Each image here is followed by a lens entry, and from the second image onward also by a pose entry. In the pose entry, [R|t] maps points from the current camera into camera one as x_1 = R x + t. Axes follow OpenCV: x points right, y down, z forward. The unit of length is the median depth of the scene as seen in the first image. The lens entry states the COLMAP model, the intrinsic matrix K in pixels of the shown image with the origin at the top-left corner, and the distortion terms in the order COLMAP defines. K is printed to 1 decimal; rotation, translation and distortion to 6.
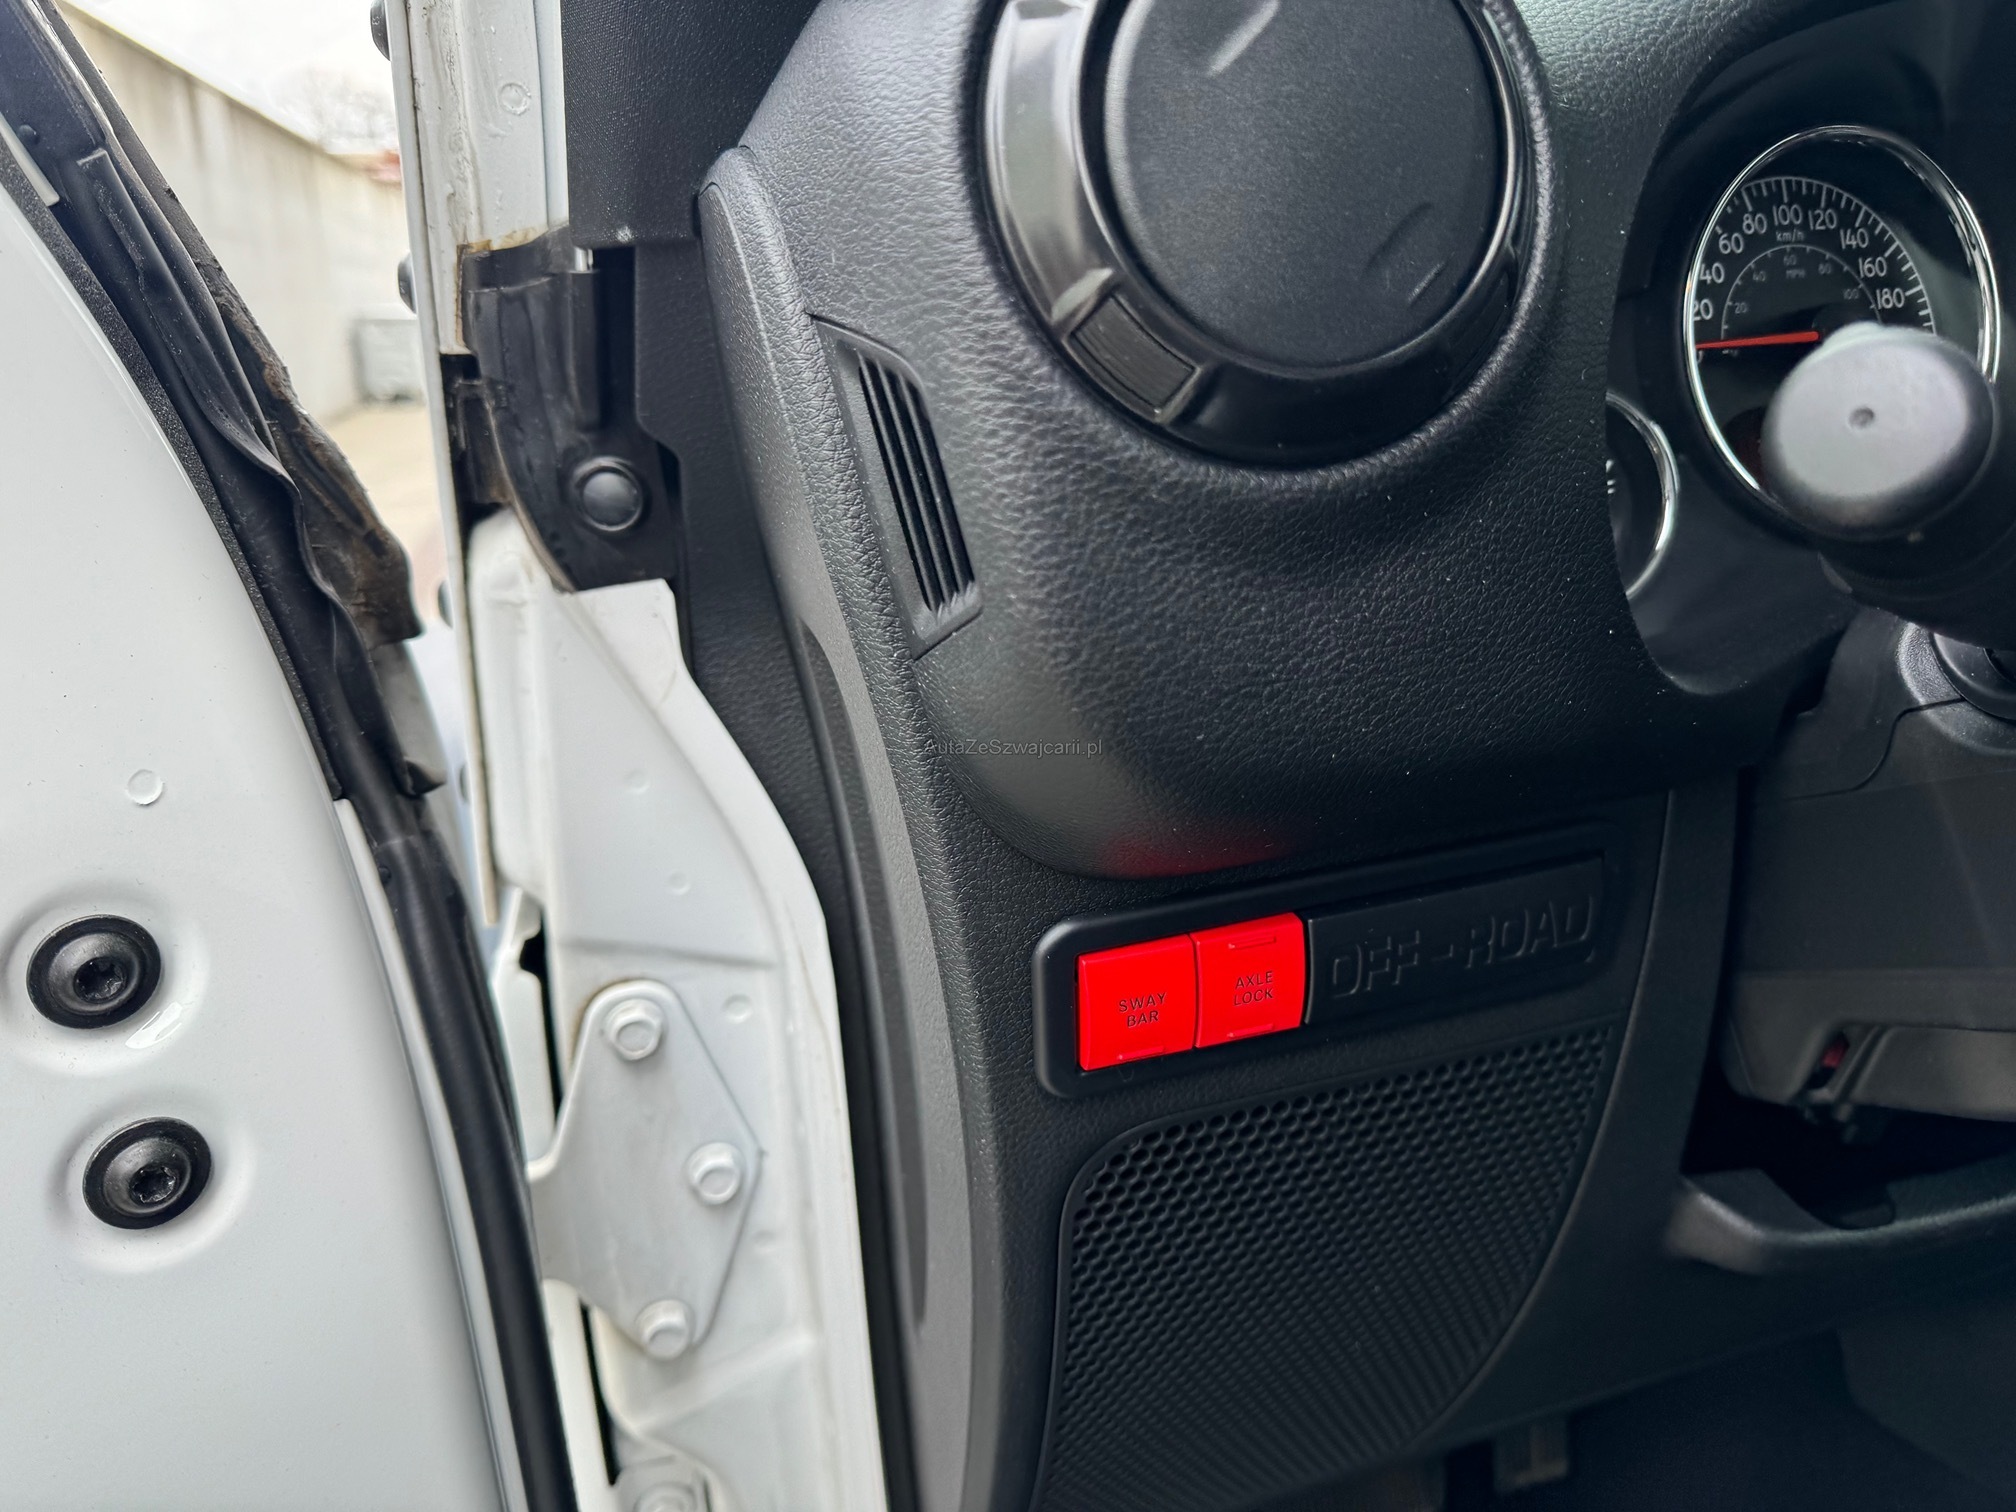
lens RADIAL K [[1534.6, 0, 1009.6], [0, 1534.6, 749.7], [0, 0, 1]] dist [-0.003604, -0.006052]
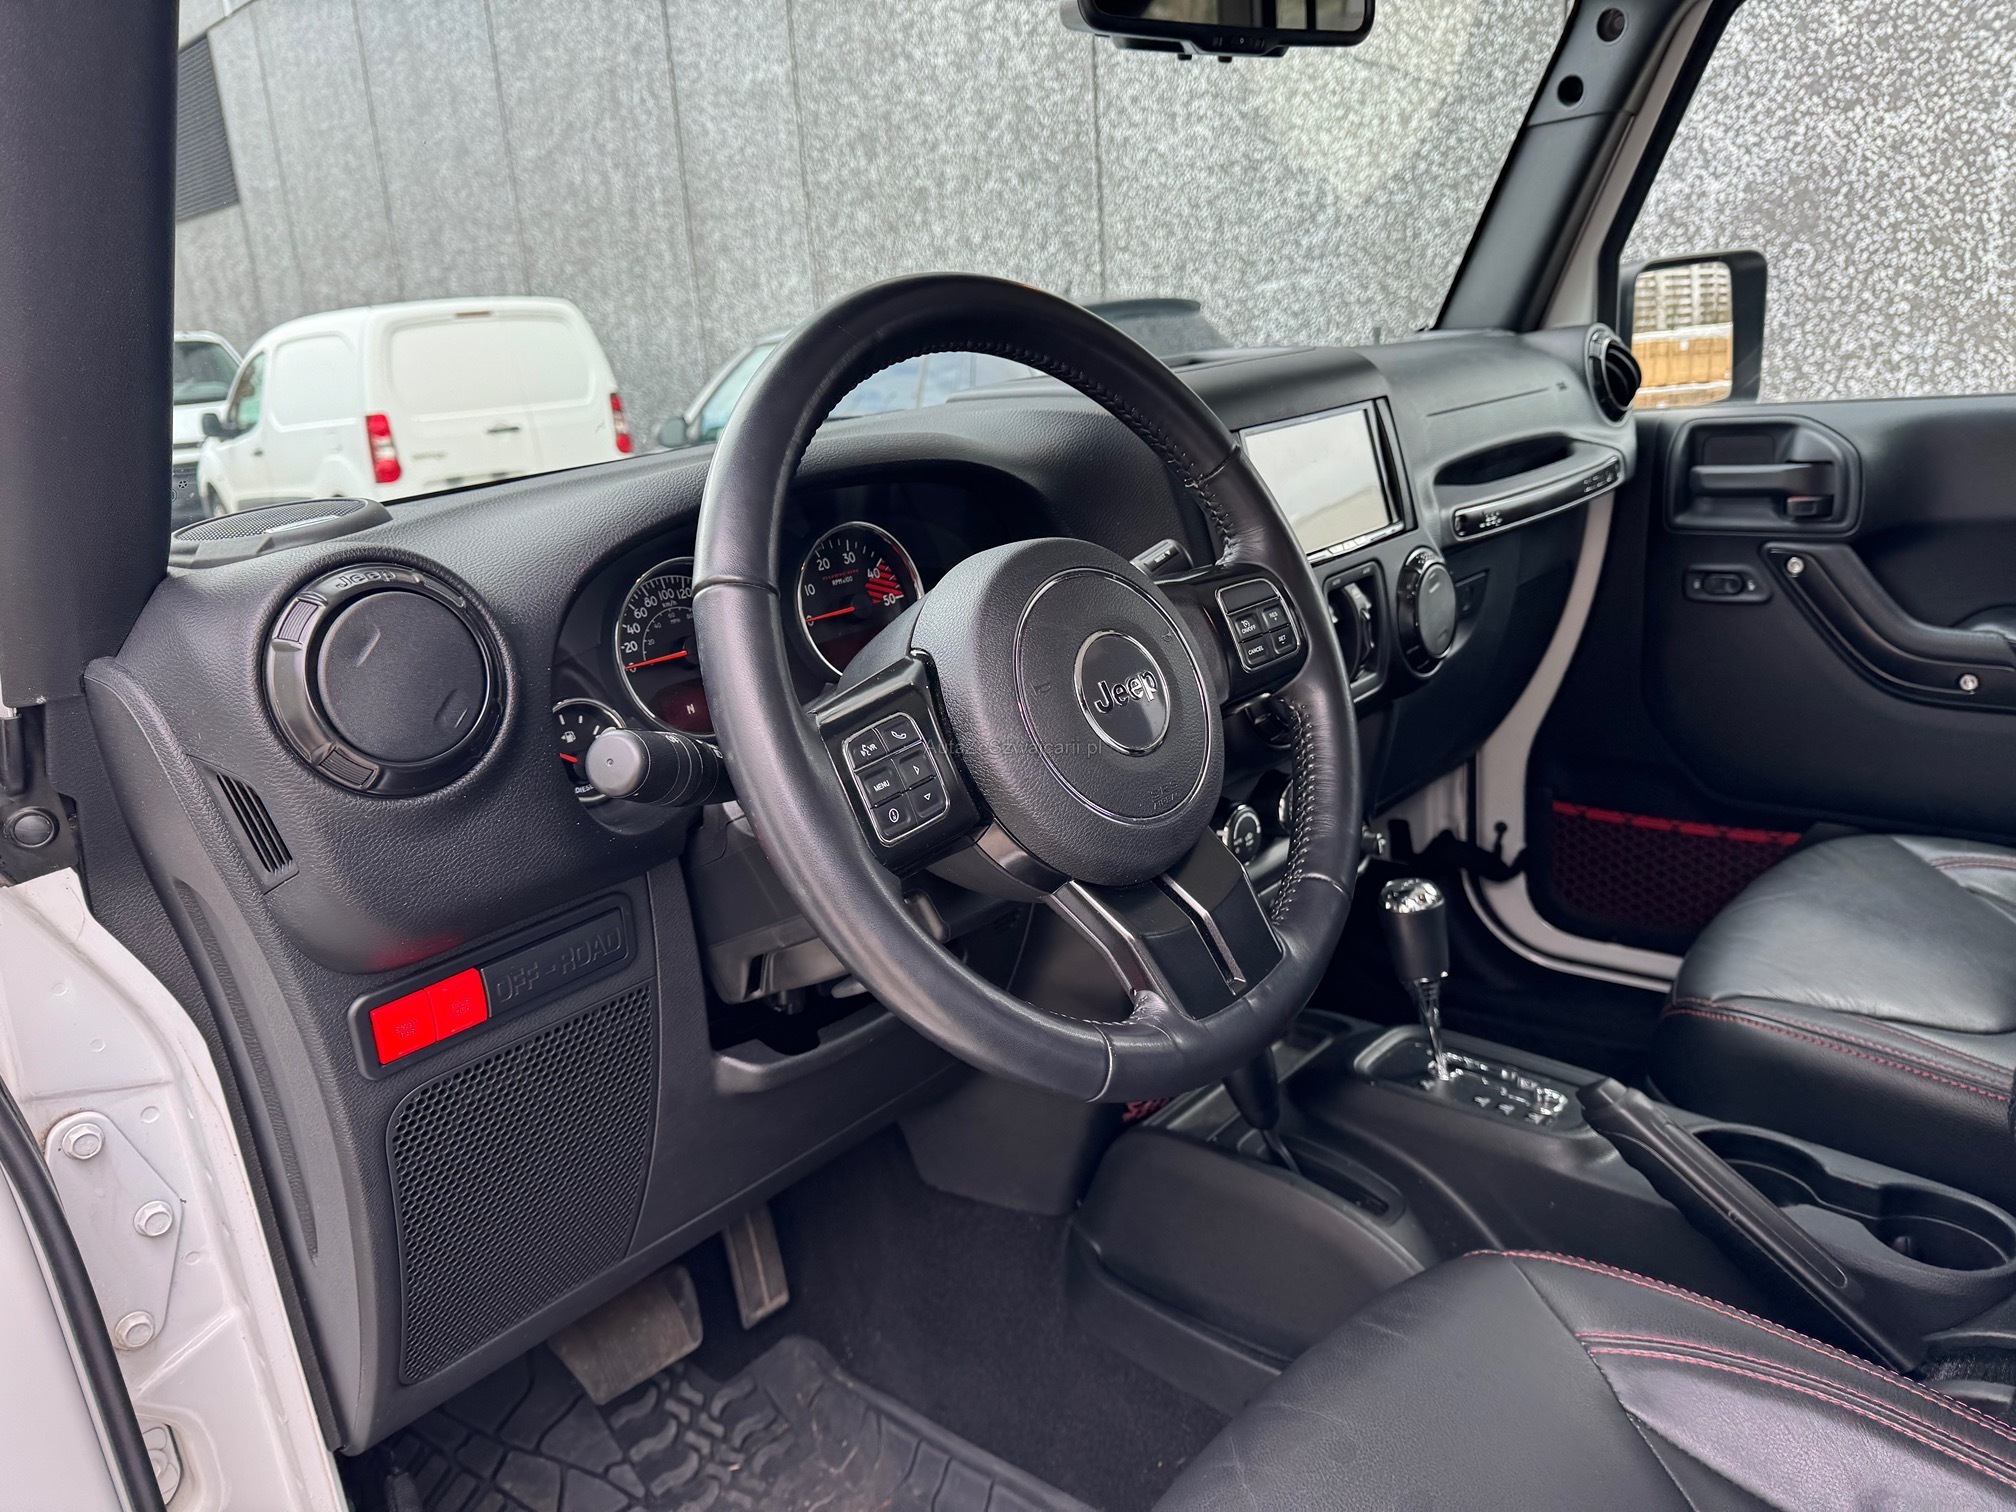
lens RADIAL K [[1442.2, 0, 1004.4], [0, 1442.2, 759.1], [0, 0, 1]] dist [0.012748, -0.007007]
pose [[0.873049, -0.165734, 0.458604, -0.042059], [0.186822, 0.982394, -0.000629, -0.037768], [-0.450425, 0.086226, 0.888641, -1.043387]]
